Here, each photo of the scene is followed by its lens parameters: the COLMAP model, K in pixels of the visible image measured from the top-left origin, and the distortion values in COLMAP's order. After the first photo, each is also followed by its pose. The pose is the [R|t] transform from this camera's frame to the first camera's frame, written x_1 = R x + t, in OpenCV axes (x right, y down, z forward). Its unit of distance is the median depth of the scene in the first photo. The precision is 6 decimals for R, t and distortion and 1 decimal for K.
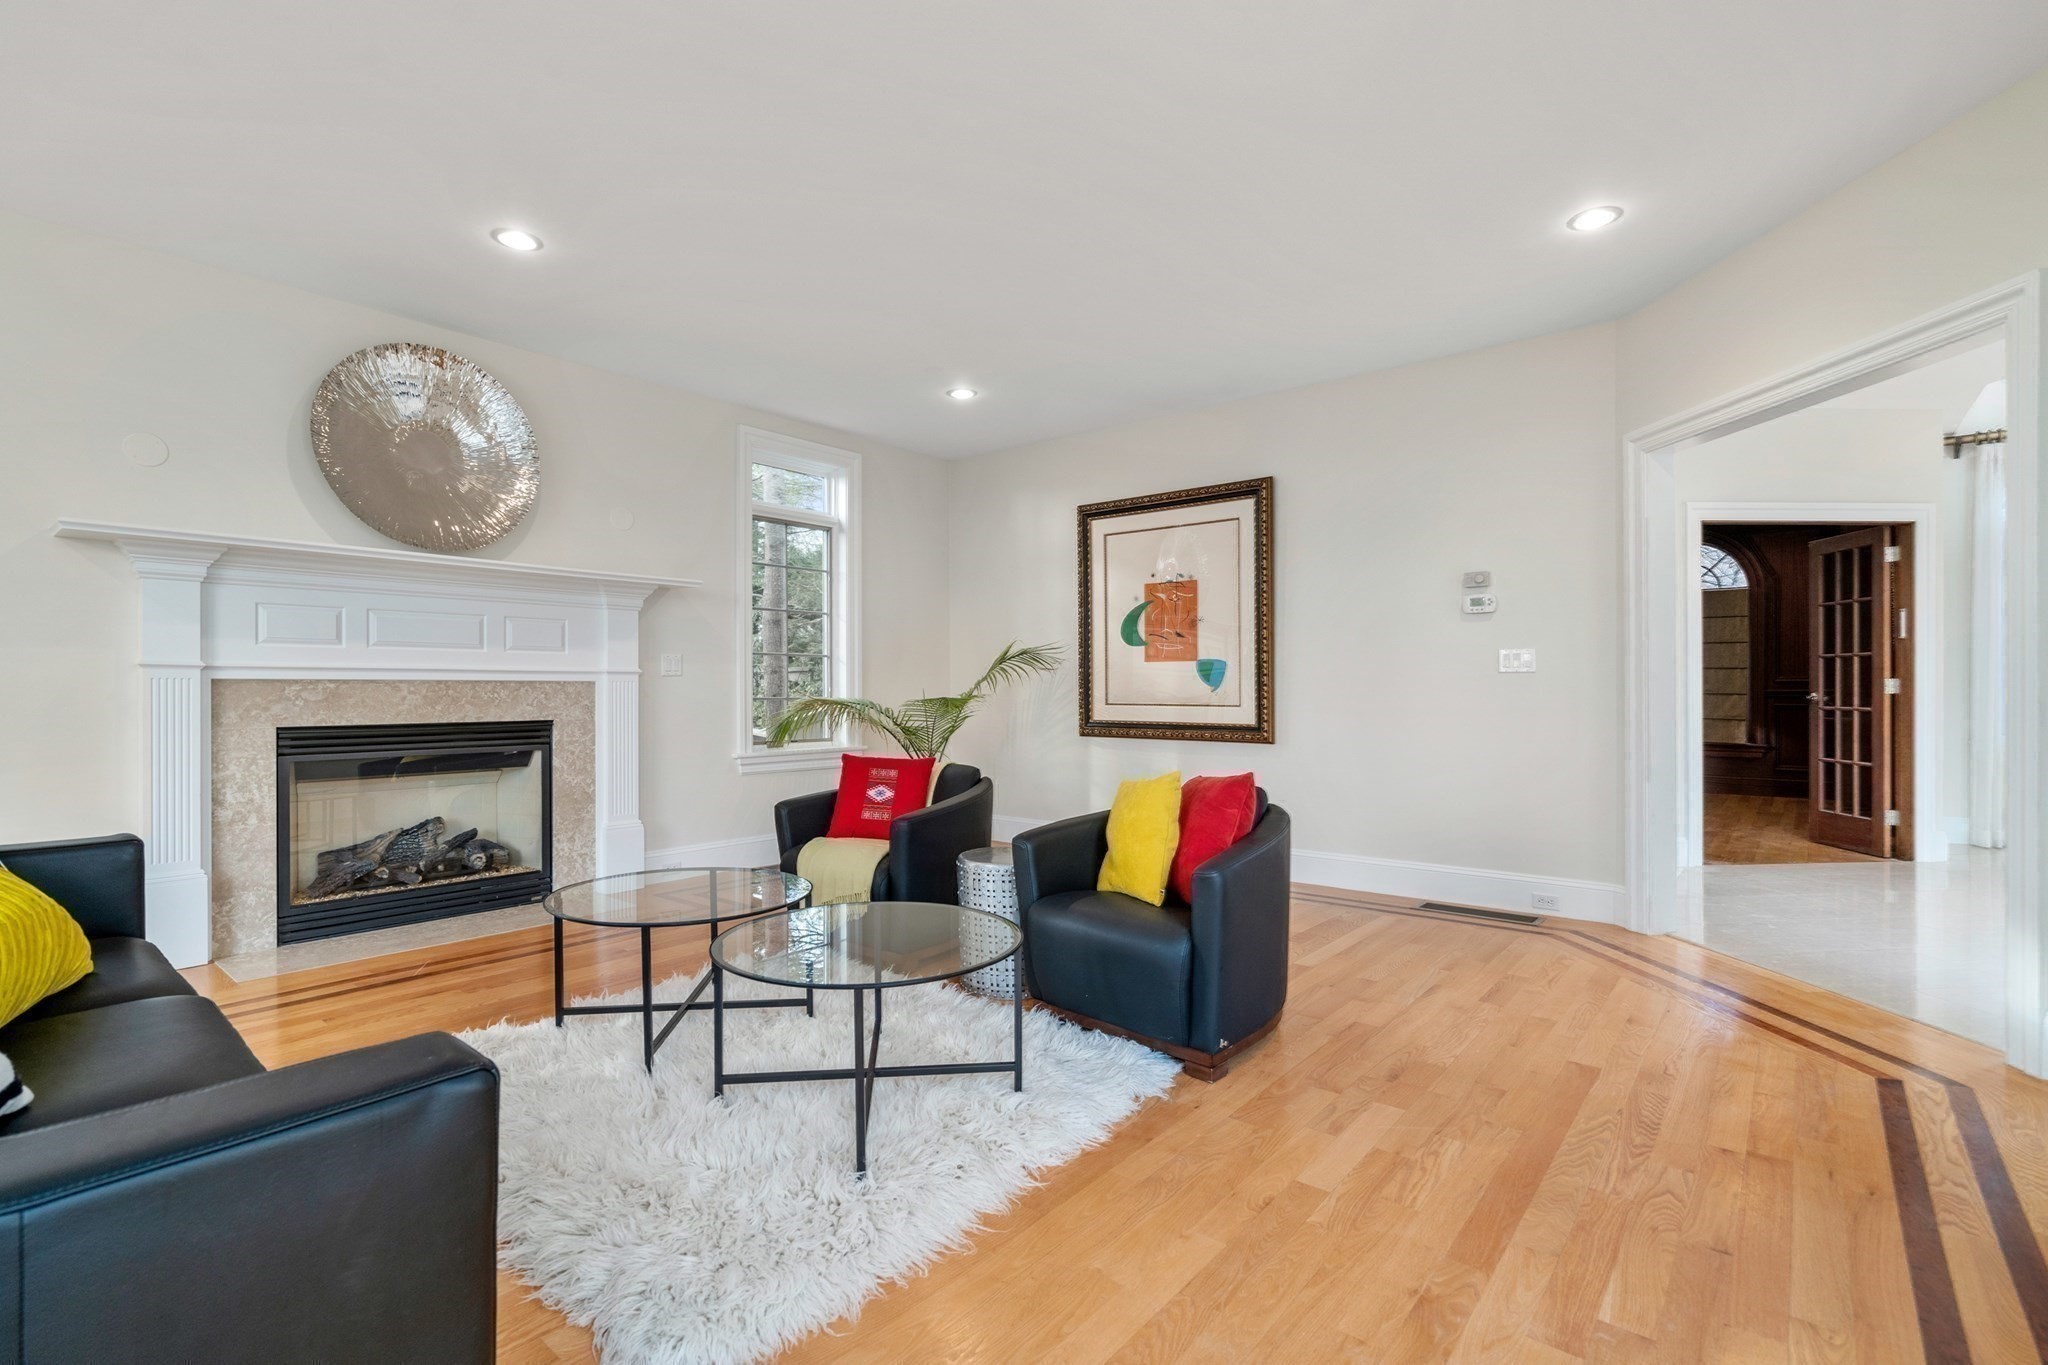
lens RADIAL K [[929.6, 0, 1017.7], [0, 929.6, 686.1], [0, 0, 1]] dist [-0.000893, 0.000072]
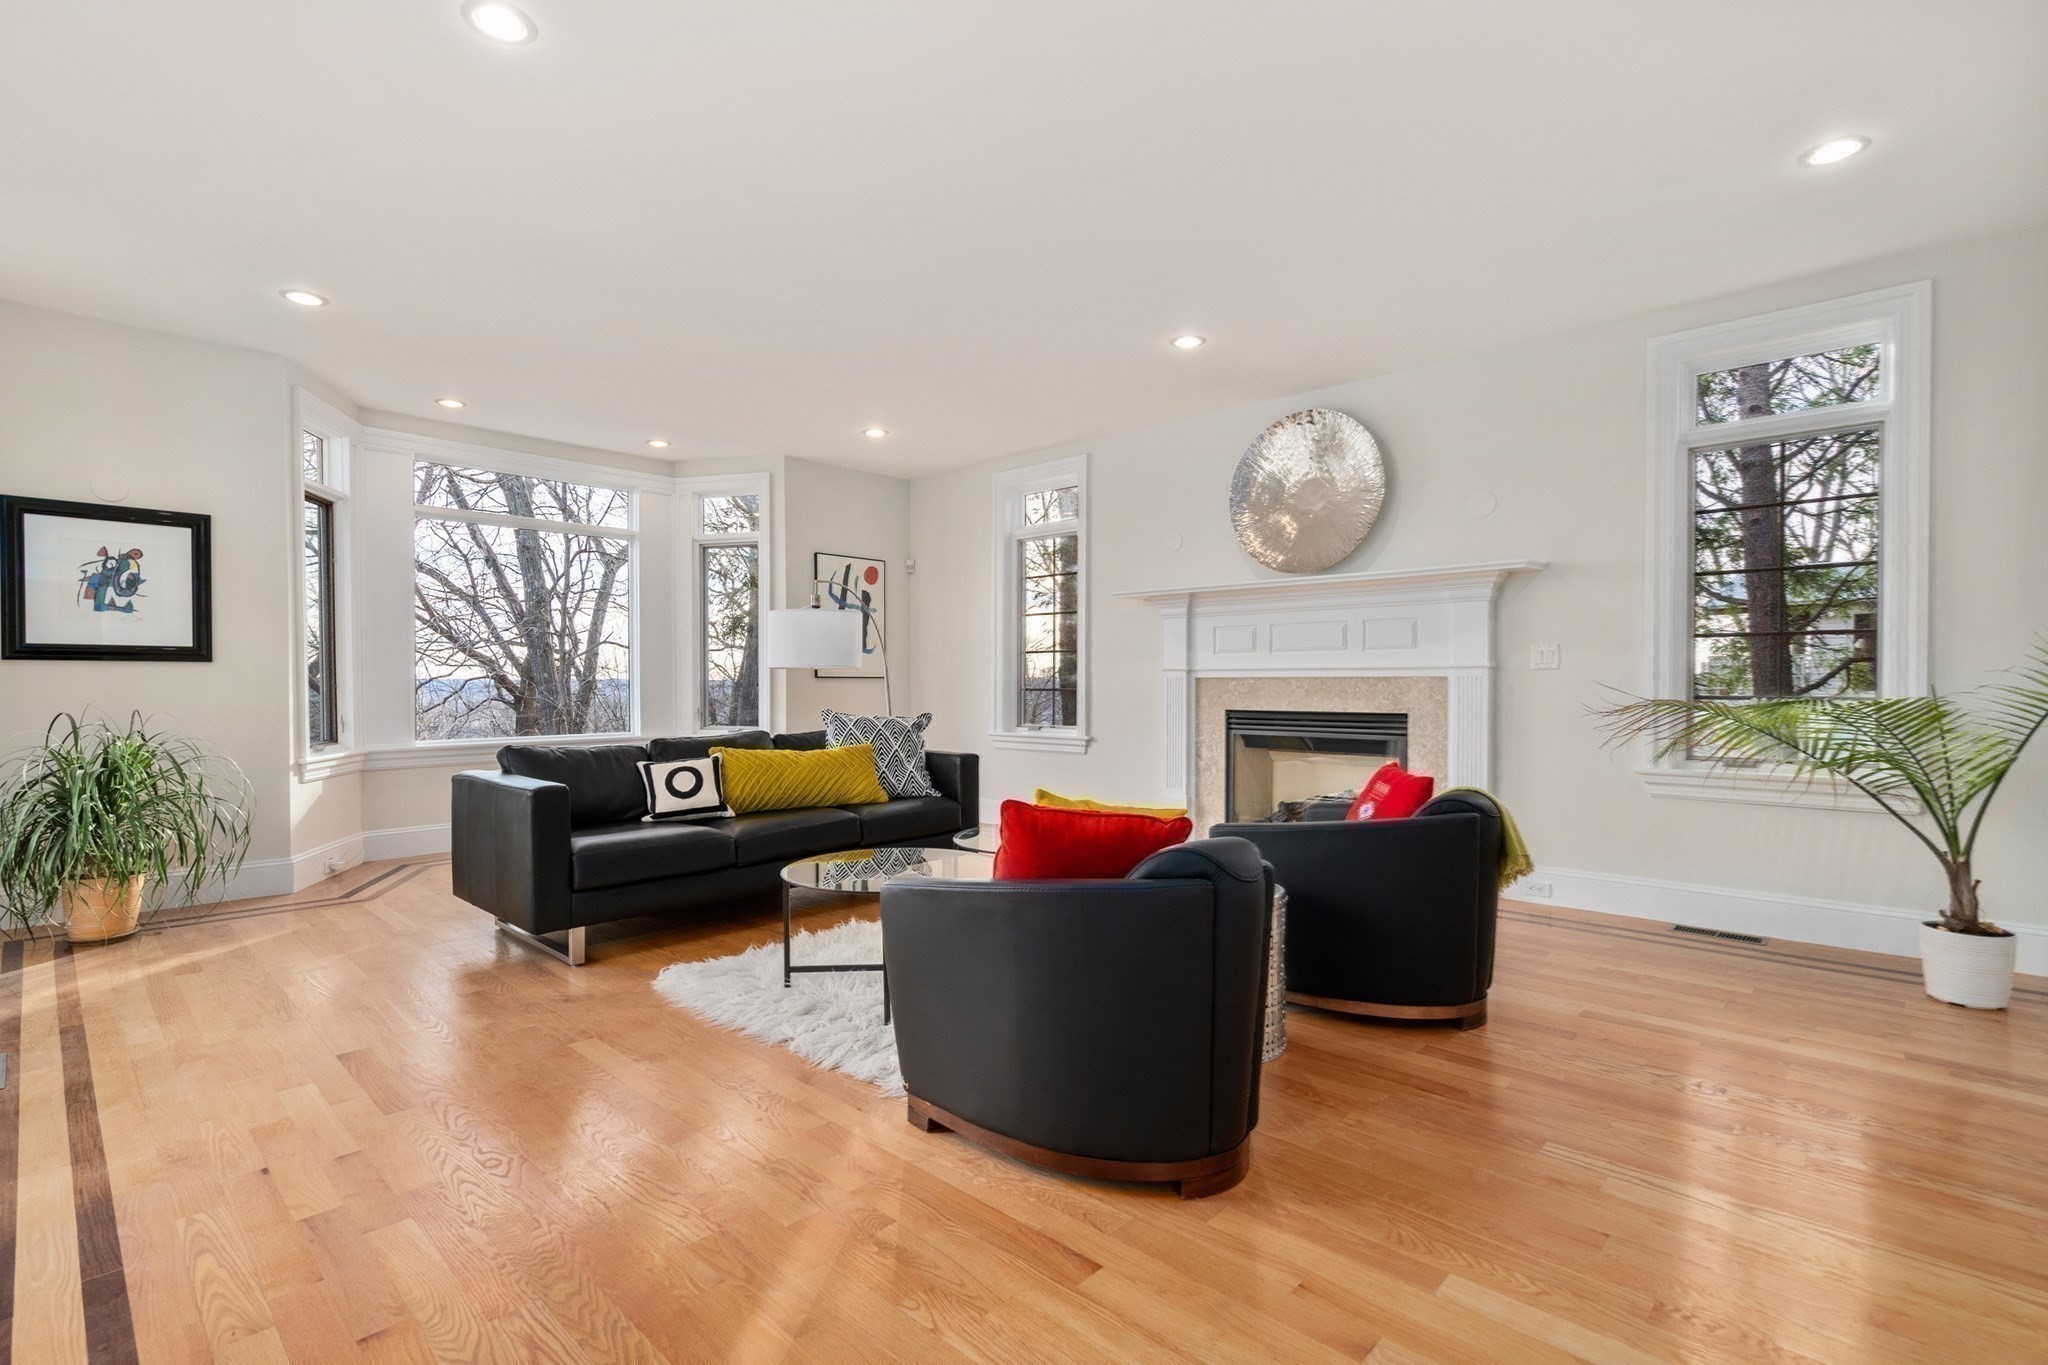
lens RADIAL K [[929.6, 0, 1021.8], [0, 929.6, 690.9], [0, 0, 1]] dist [-0.000893, 0.000072]
pose [[-0.037640, 0.008125, -0.999258, 0.676494], [0.003987, 0.999960, 0.007981, 0.000973], [0.999283, -0.003684, -0.037671, 0.704813]]
